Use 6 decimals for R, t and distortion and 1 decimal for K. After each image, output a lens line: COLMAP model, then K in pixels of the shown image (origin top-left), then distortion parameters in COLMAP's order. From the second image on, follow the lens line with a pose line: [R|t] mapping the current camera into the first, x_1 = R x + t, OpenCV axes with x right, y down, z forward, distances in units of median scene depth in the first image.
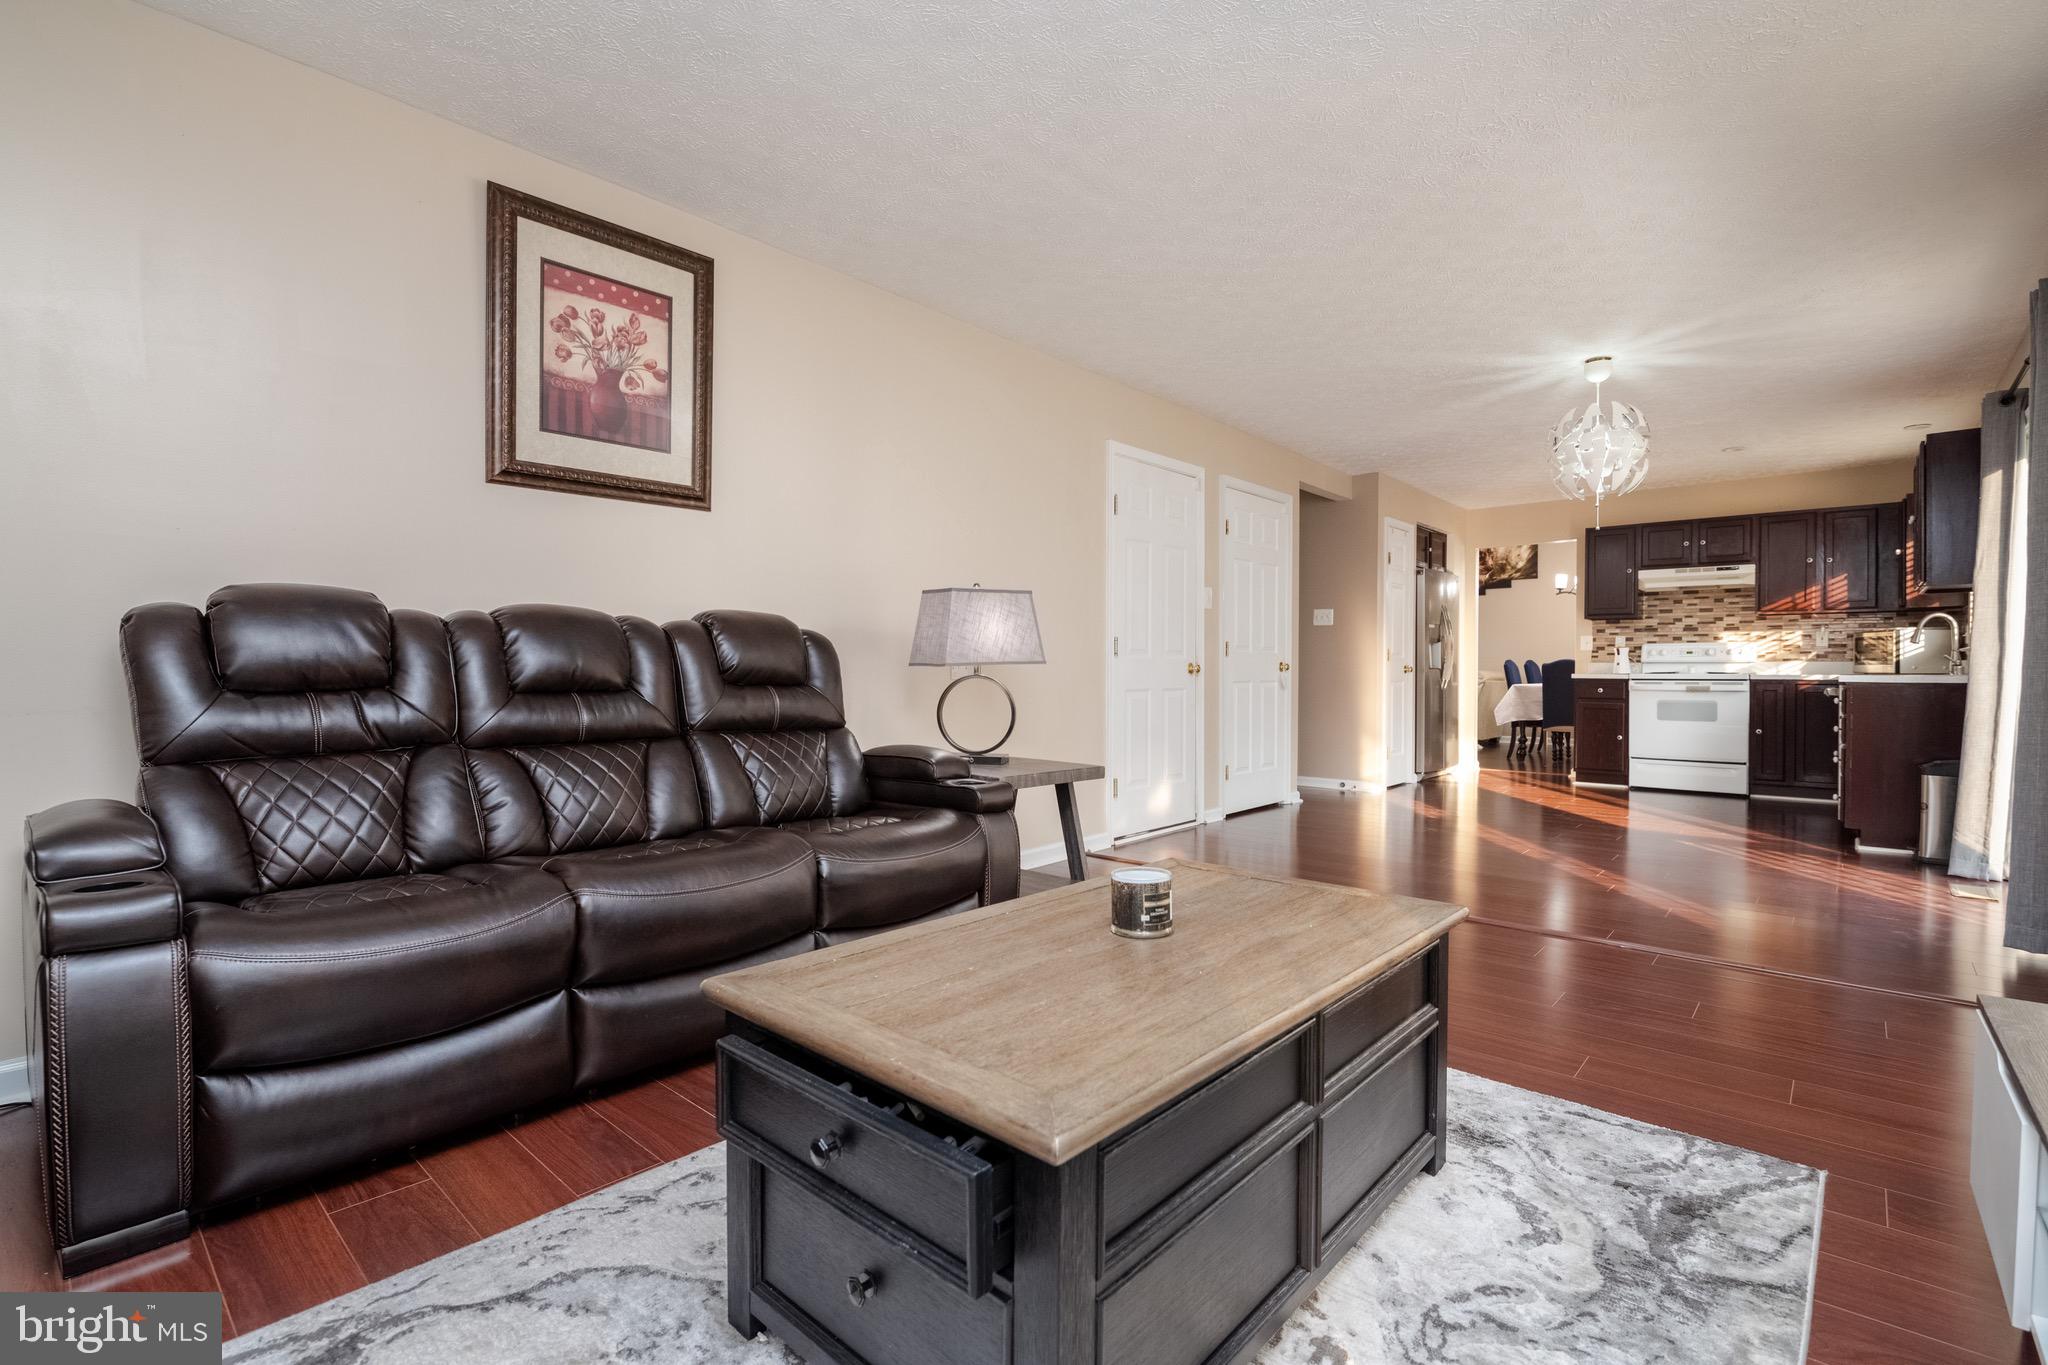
lens RADIAL K [[927.1, 0, 1043.0], [0, 927.1, 676.9], [0, 0, 1]] dist [0.000776, -0.009032]
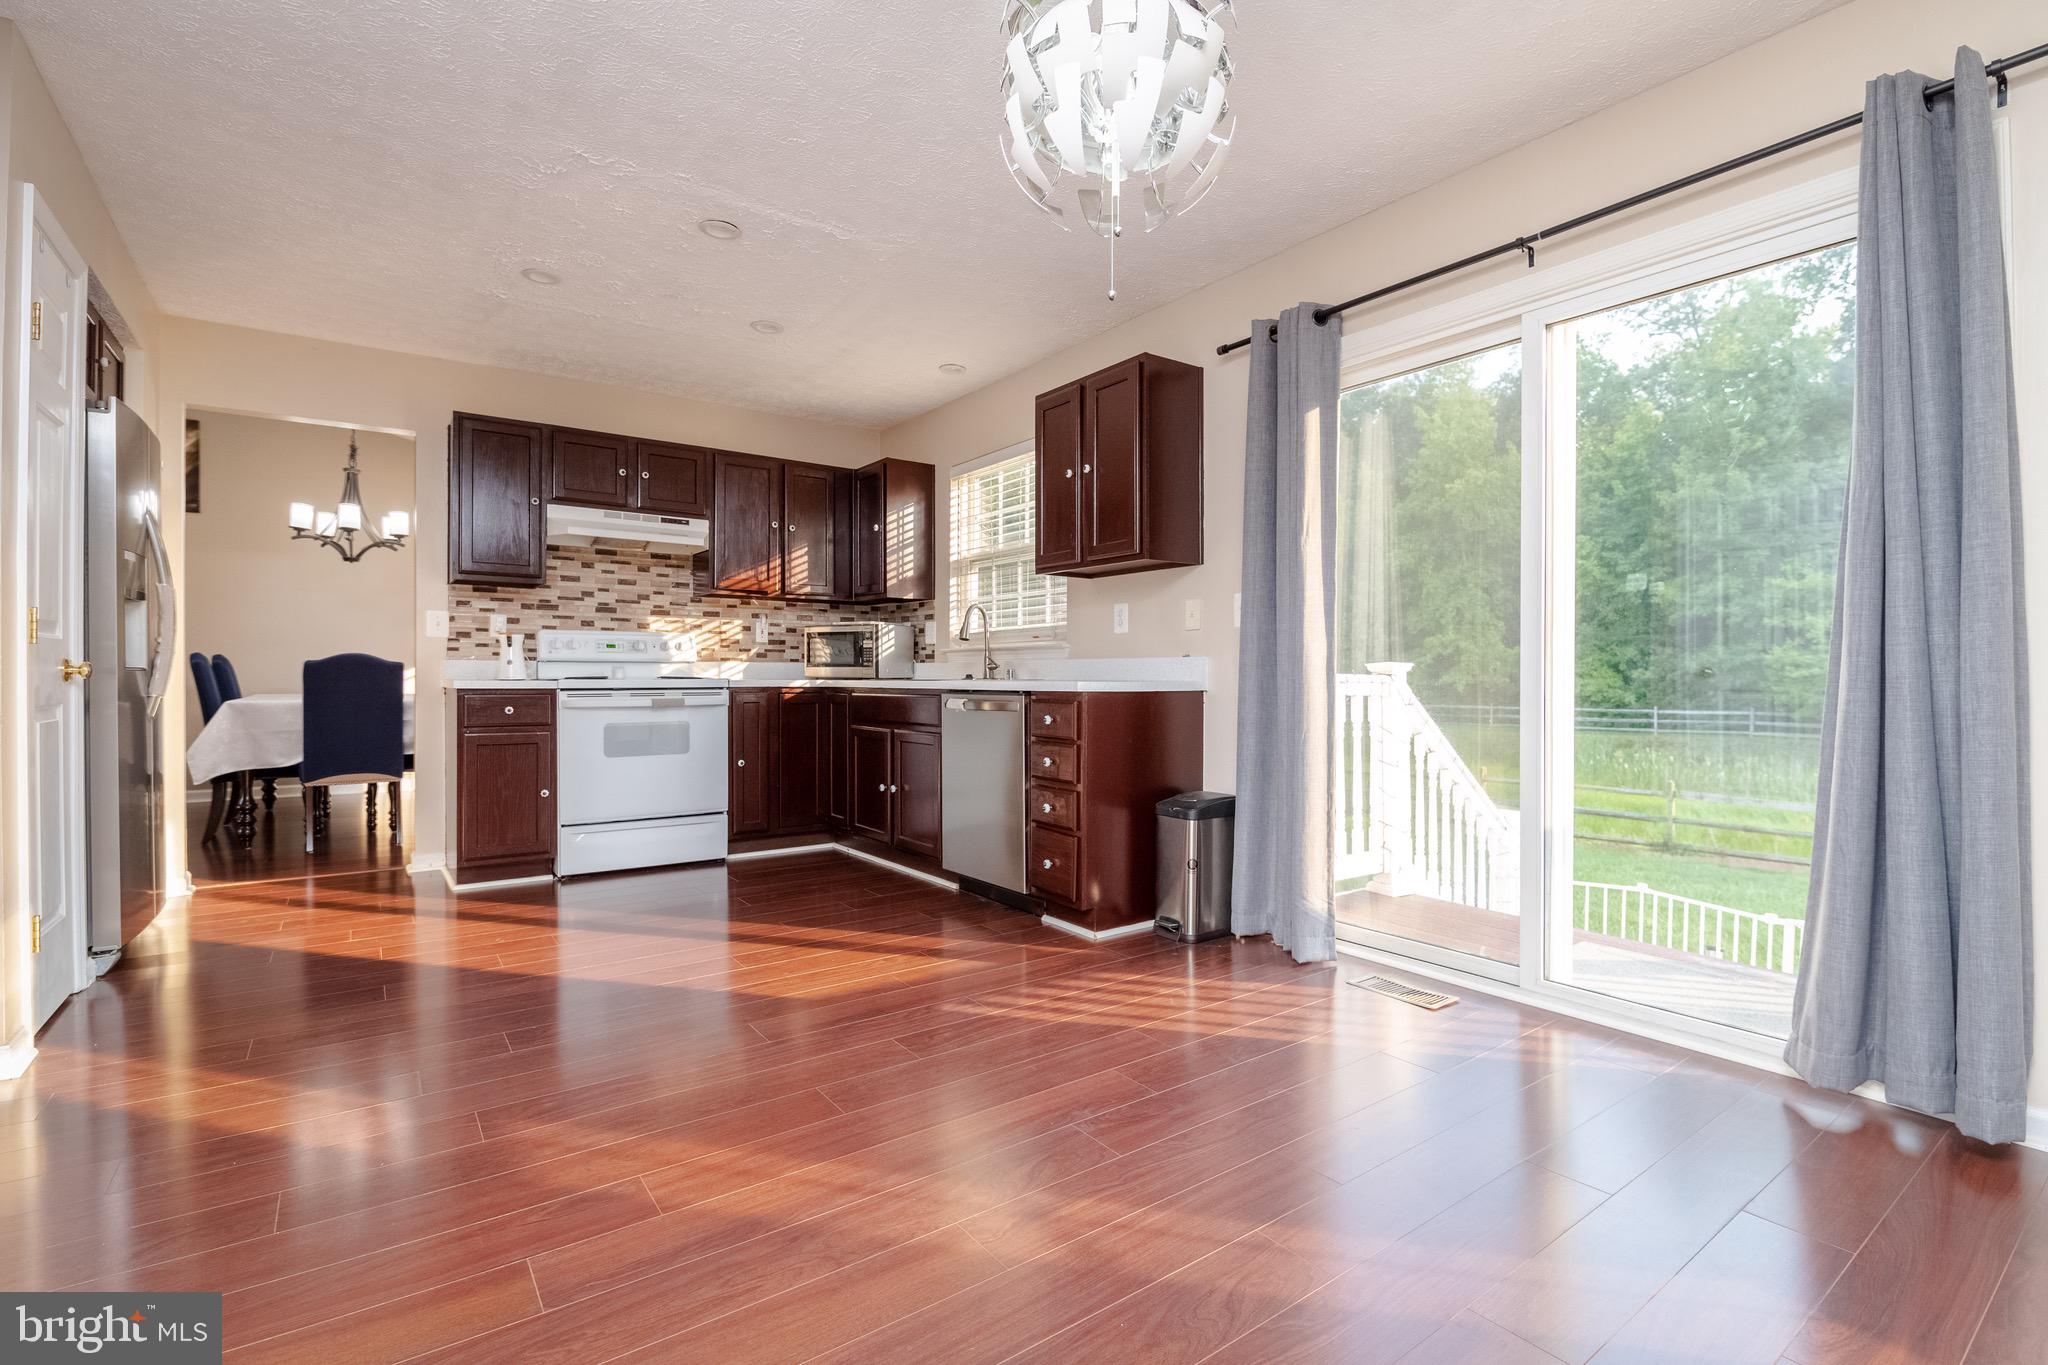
lens RADIAL K [[927.1, 0, 1043.0], [0, 927.1, 676.9], [0, 0, 1]] dist [0.000776, -0.009032]
pose [[0.215580, -0.003403, 0.976480, 0.146638], [0.007841, 0.999968, 0.001754, -0.003968], [-0.976455, 0.007279, 0.215599, 0.605915]]
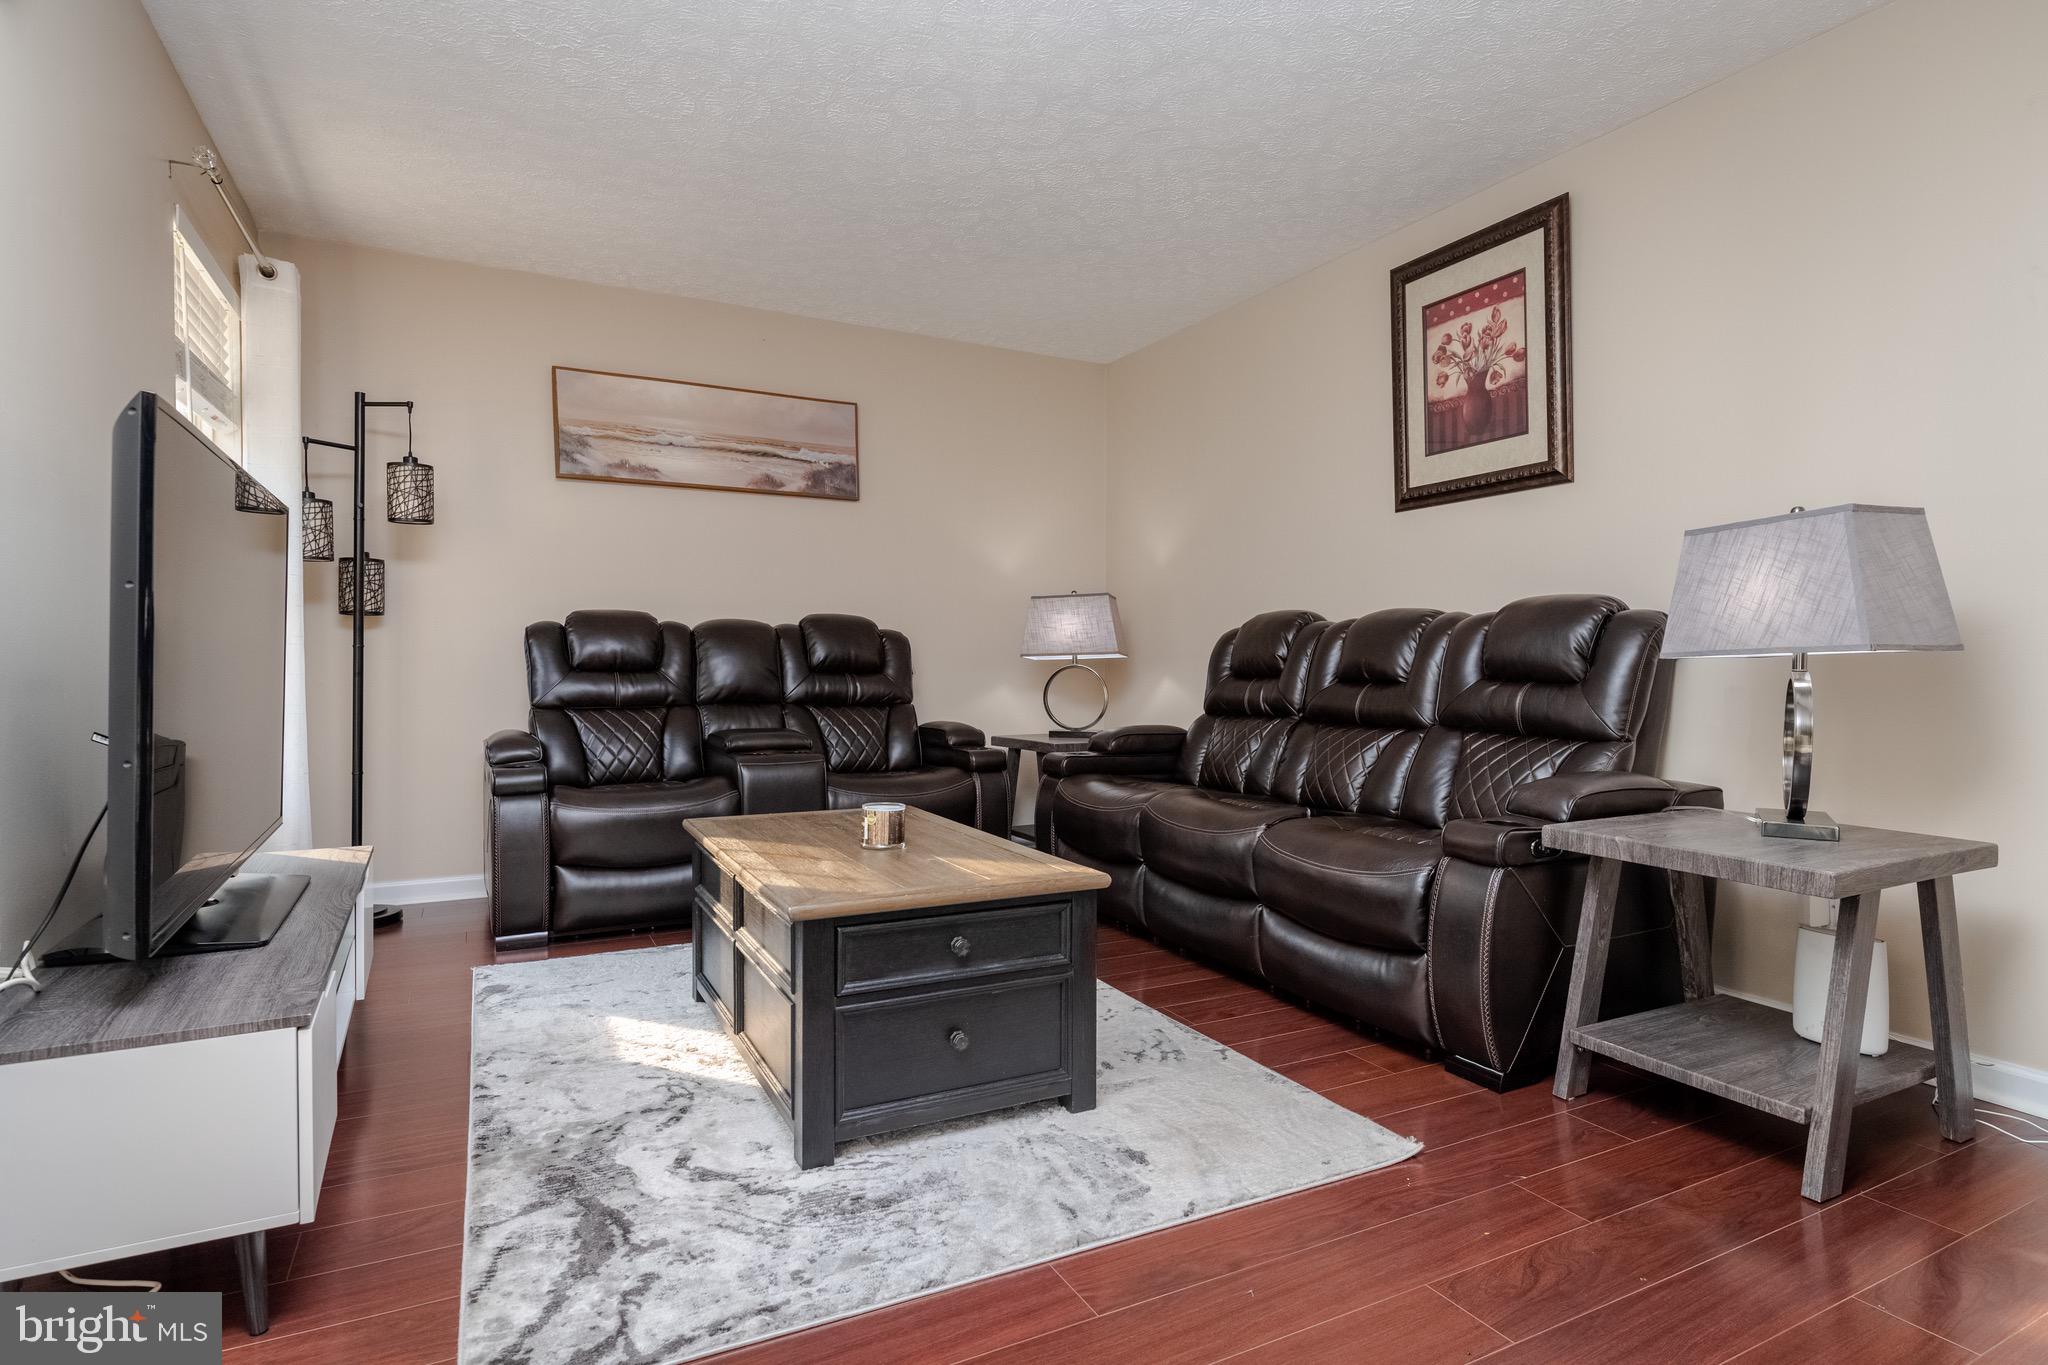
lens RADIAL K [[1110.6, 0, 1086.8], [0, 1110.6, 684.3], [0, 0, 1]] dist [0.000009, -0.000867]
pose [[-0.362225, 0.015546, -0.931961, 0.353539], [-0.010471, 0.999730, 0.020747, -0.001266], [0.932032, 0.017273, -0.361964, 0.429062]]
